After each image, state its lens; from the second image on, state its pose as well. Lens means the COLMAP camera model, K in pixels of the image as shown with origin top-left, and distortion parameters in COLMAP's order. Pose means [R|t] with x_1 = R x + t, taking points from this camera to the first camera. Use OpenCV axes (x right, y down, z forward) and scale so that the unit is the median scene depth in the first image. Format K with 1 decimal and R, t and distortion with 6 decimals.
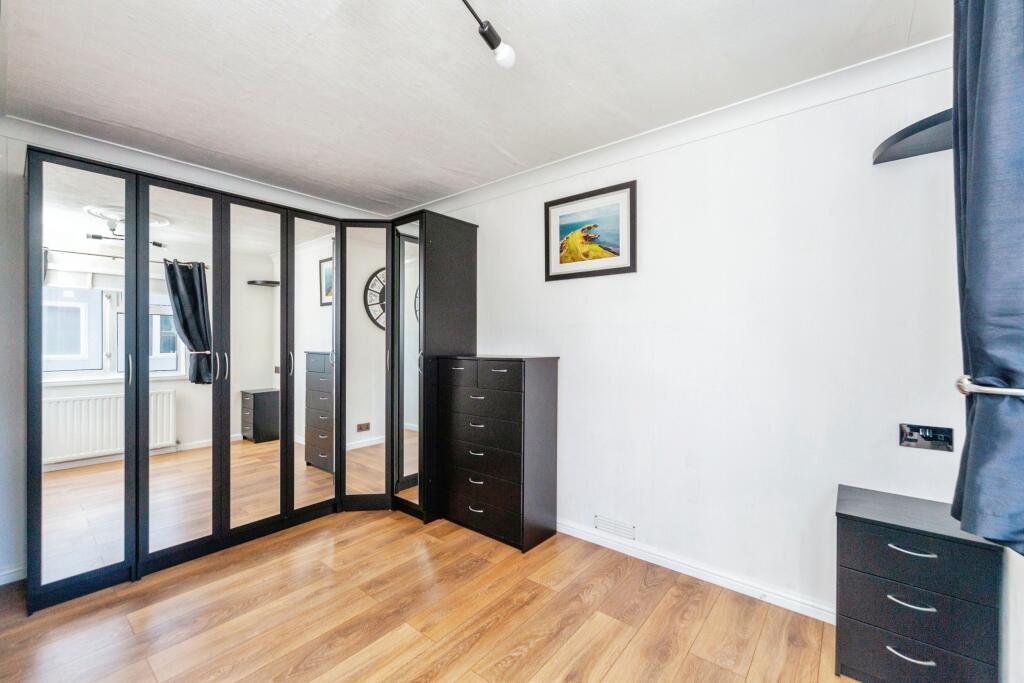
lens RADIAL K [[429.8, 0, 511.9], [0, 429.8, 342.5], [0, 0, 1]] dist [0.002062, -0.000095]
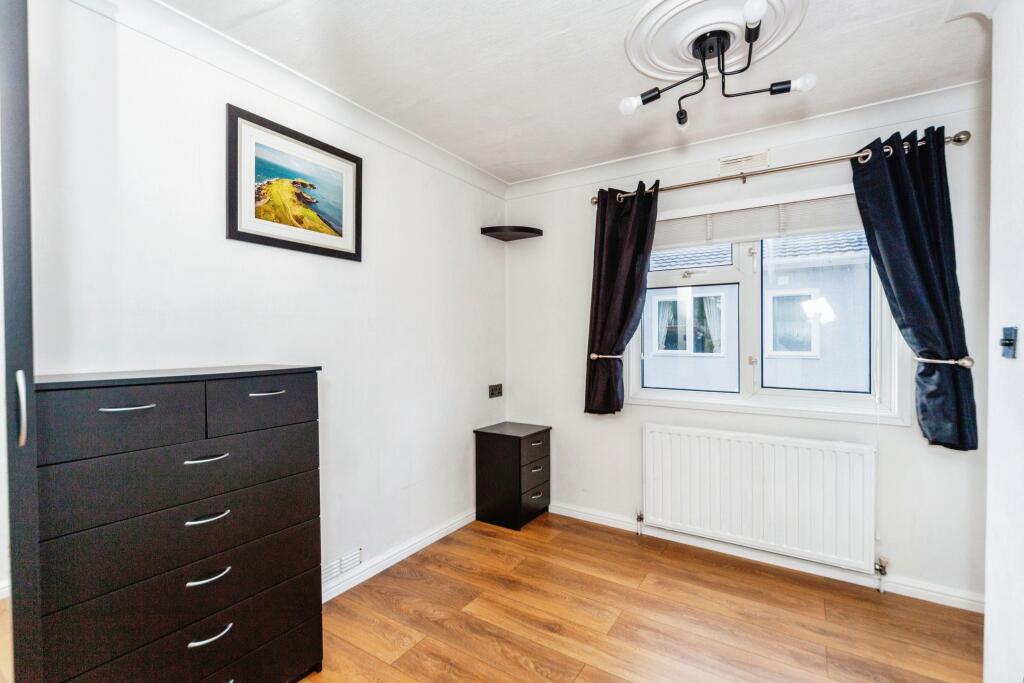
lens RADIAL K [[429.8, 0, 535.3], [0, 429.8, 340.3], [0, 0, 1]] dist [0.002062, -0.000095]
pose [[-0.121476, -0.007874, 0.992563, -0.624002], [0.001993, 0.999965, 0.008177, -0.007733], [-0.992592, 0.002971, -0.121456, 0.731366]]
